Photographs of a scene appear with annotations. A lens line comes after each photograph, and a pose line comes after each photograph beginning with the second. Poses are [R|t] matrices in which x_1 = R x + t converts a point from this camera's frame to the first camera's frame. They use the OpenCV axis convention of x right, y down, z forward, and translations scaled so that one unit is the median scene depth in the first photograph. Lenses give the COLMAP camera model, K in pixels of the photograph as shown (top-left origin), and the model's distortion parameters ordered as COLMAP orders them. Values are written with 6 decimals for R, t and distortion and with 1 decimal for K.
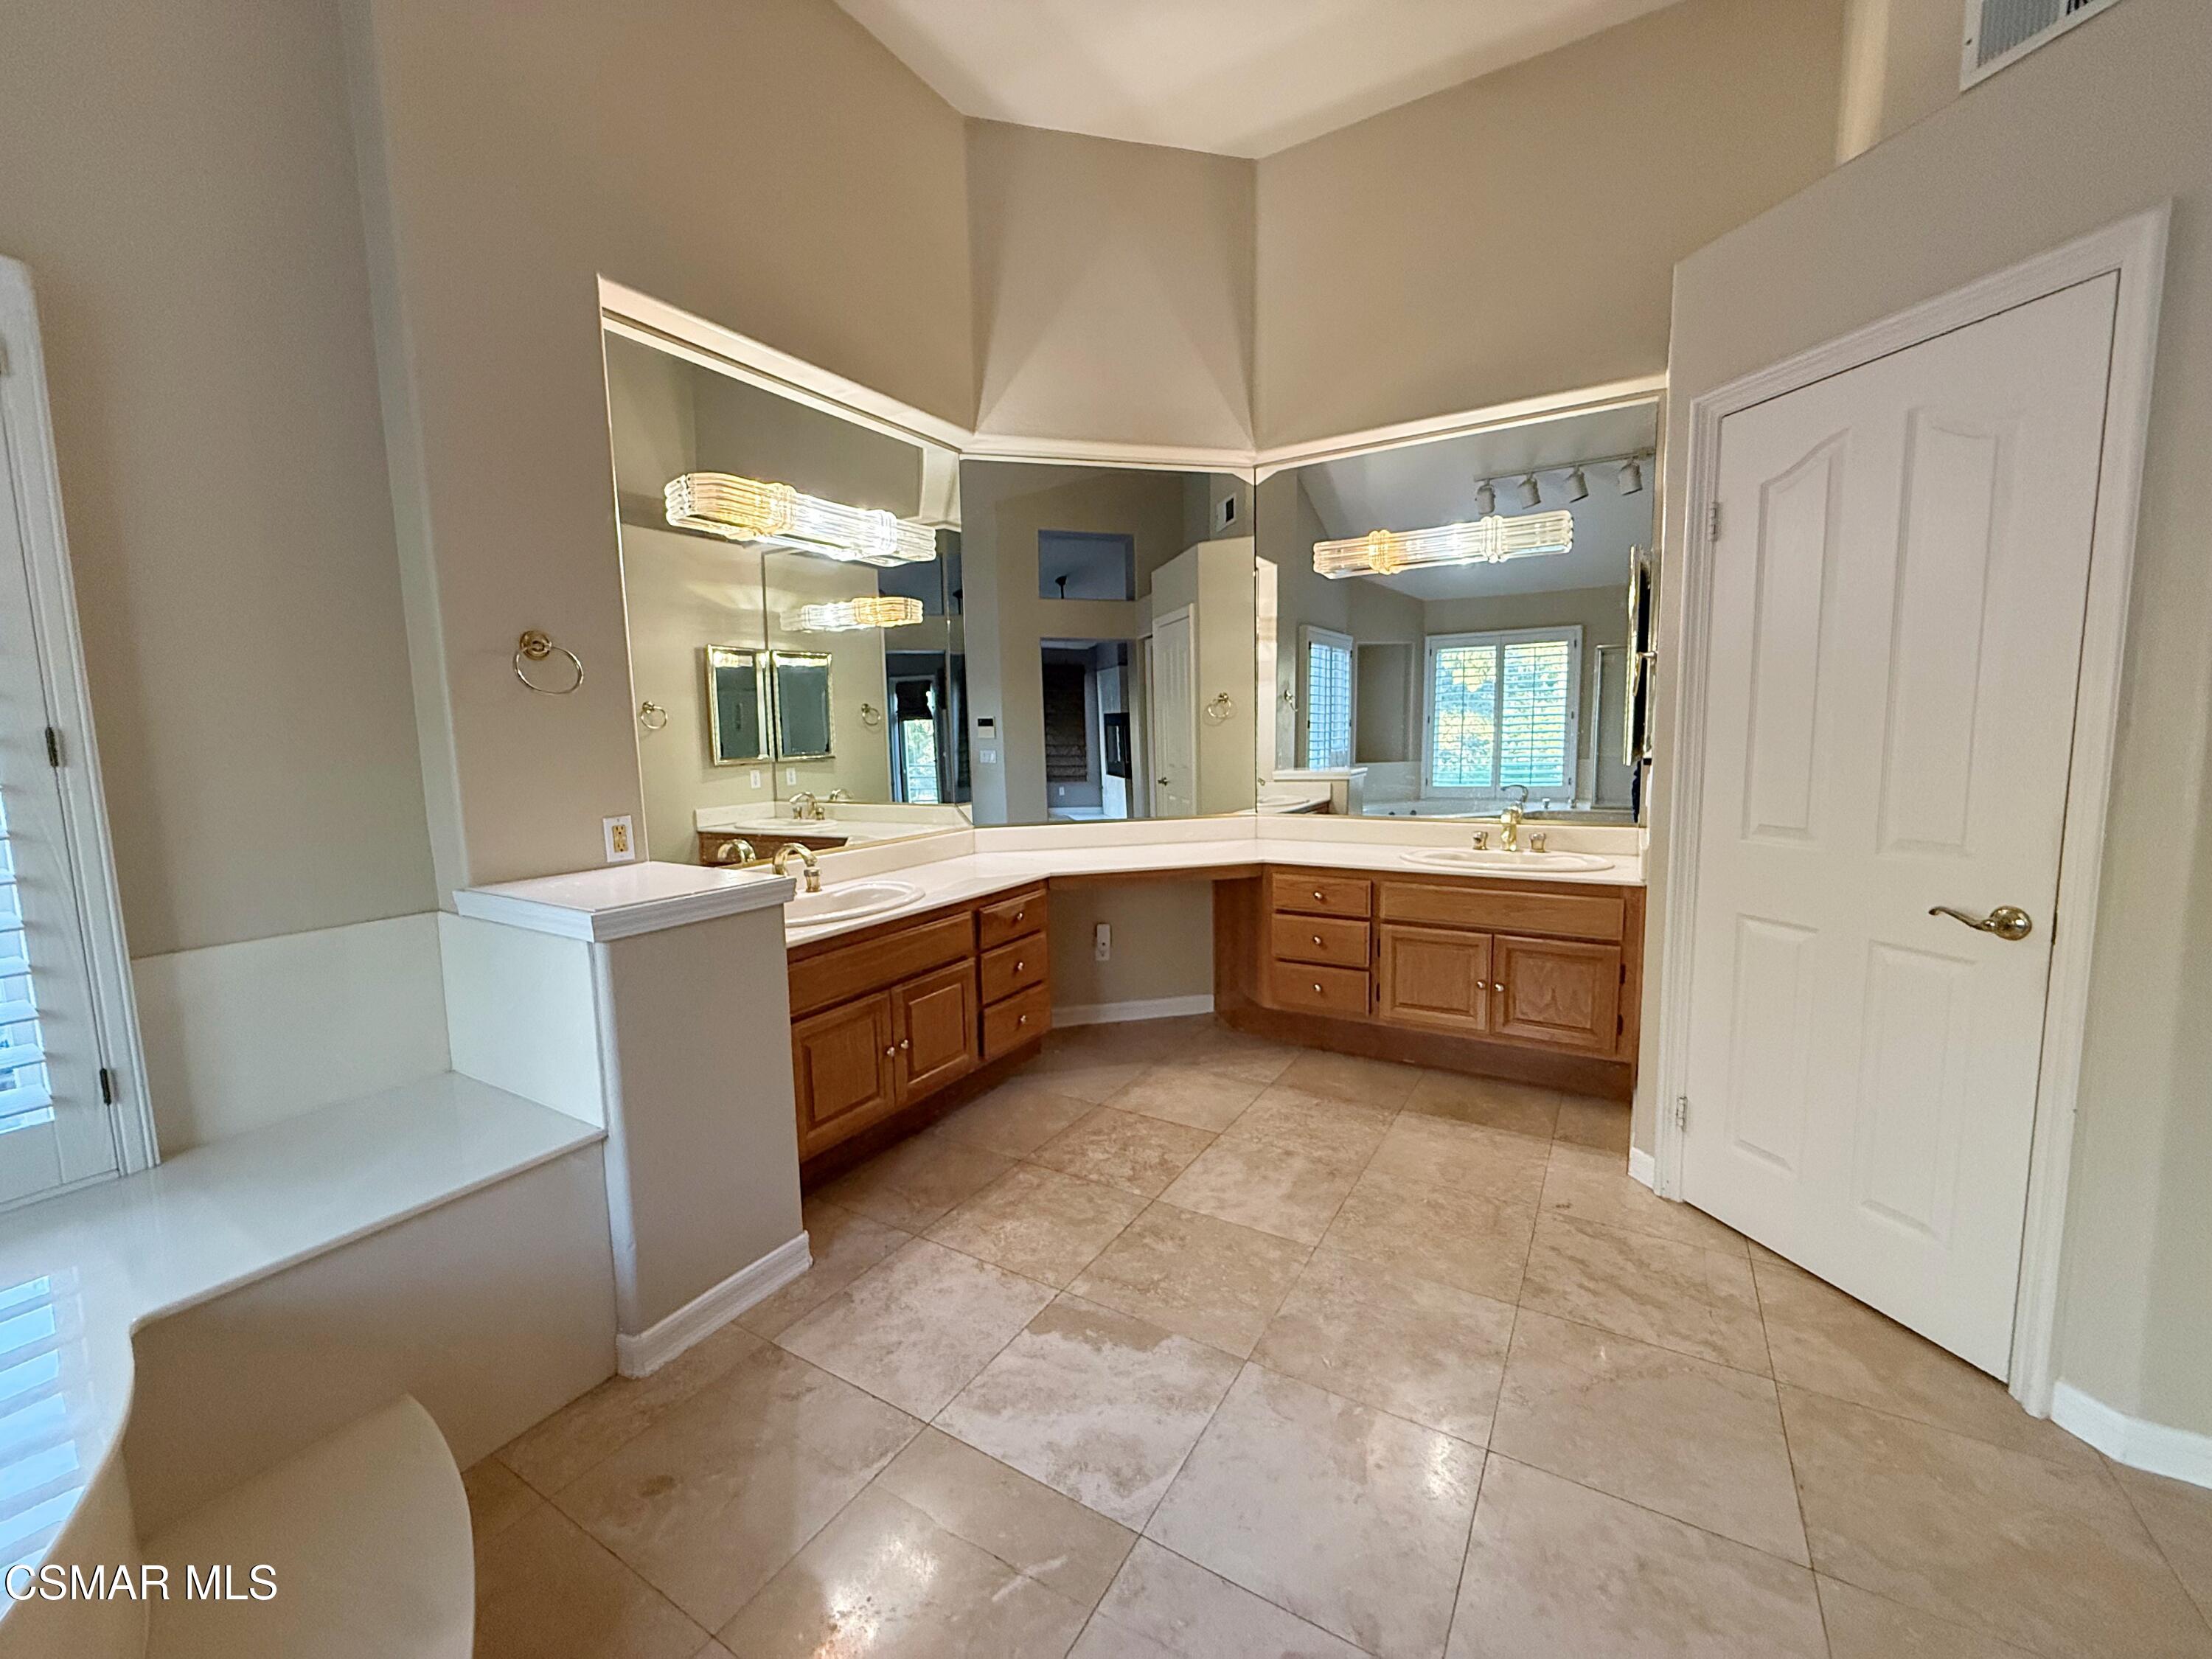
lens RADIAL K [[881.2, 0, 1107.4], [0, 881.2, 823.7], [0, 0, 1]] dist [-0.001032, 0.000065]
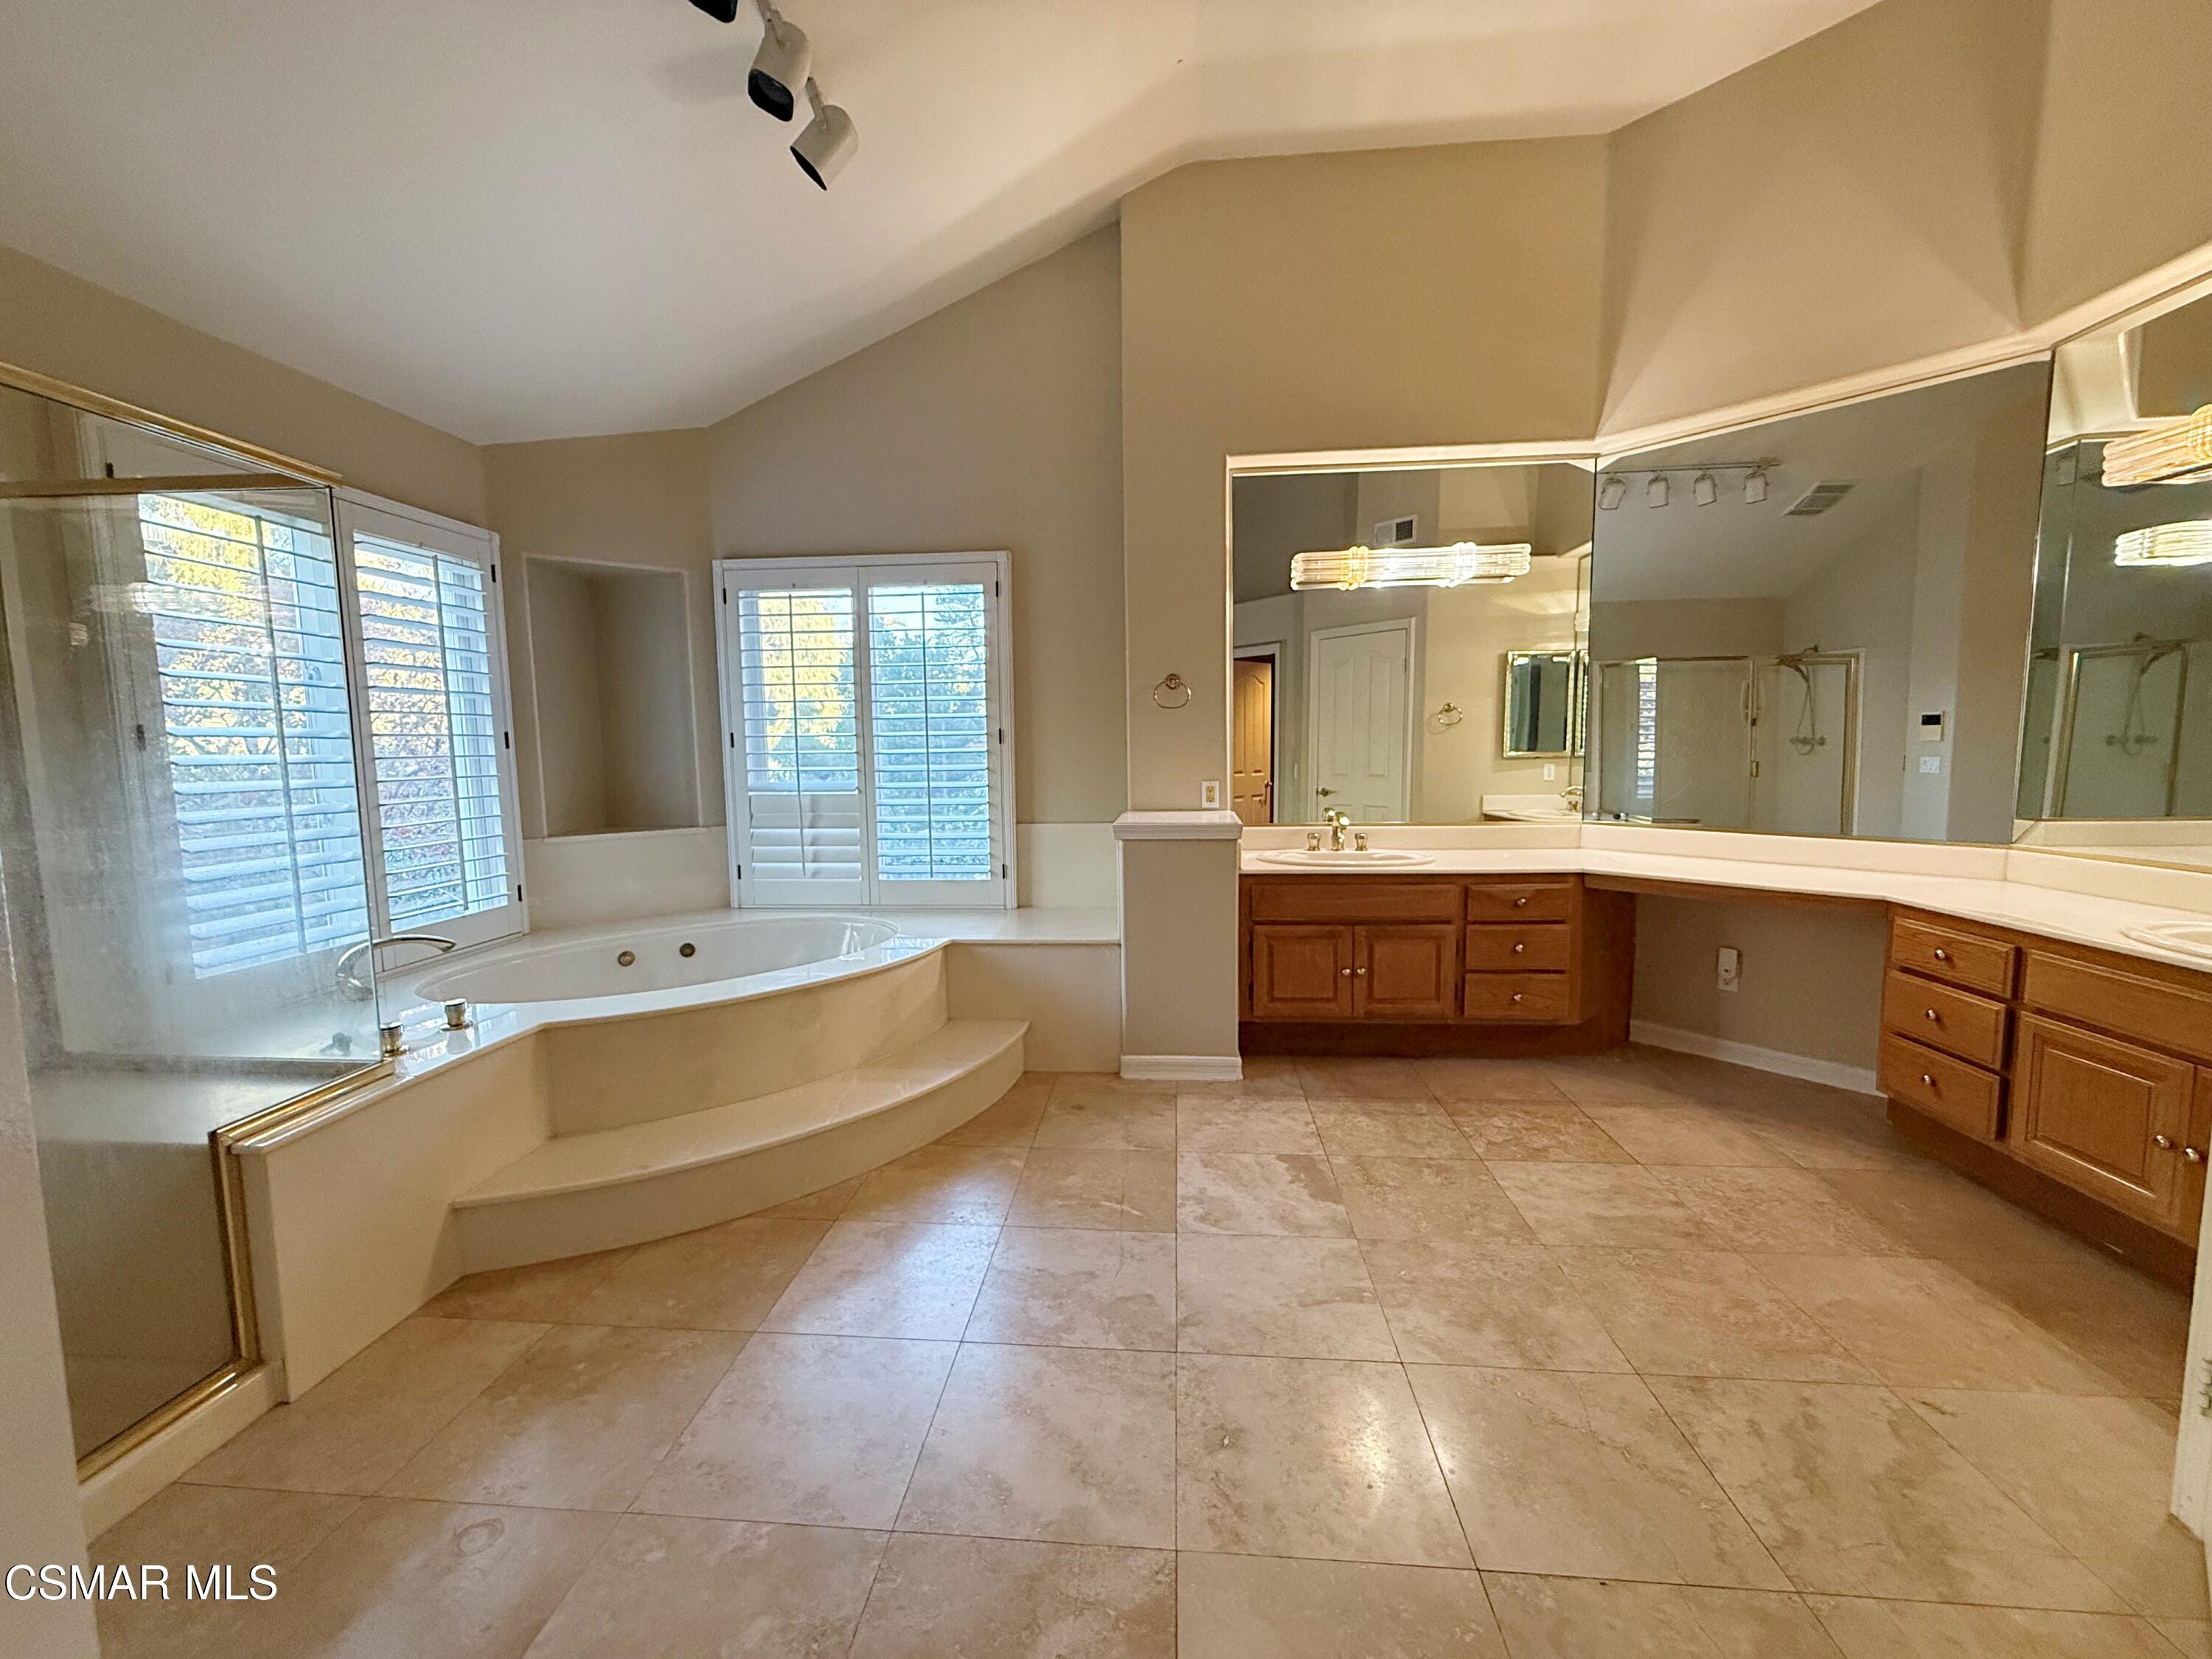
lens RADIAL K [[881.2, 0, 1109.2], [0, 881.2, 830.7], [0, 0, 1]] dist [-0.001032, 0.000065]
pose [[0.449182, 0.098818, -0.887959, 0.747858], [-0.092839, 0.993647, 0.063616, -0.002380], [0.888604, 0.053862, 0.455502, 0.072457]]
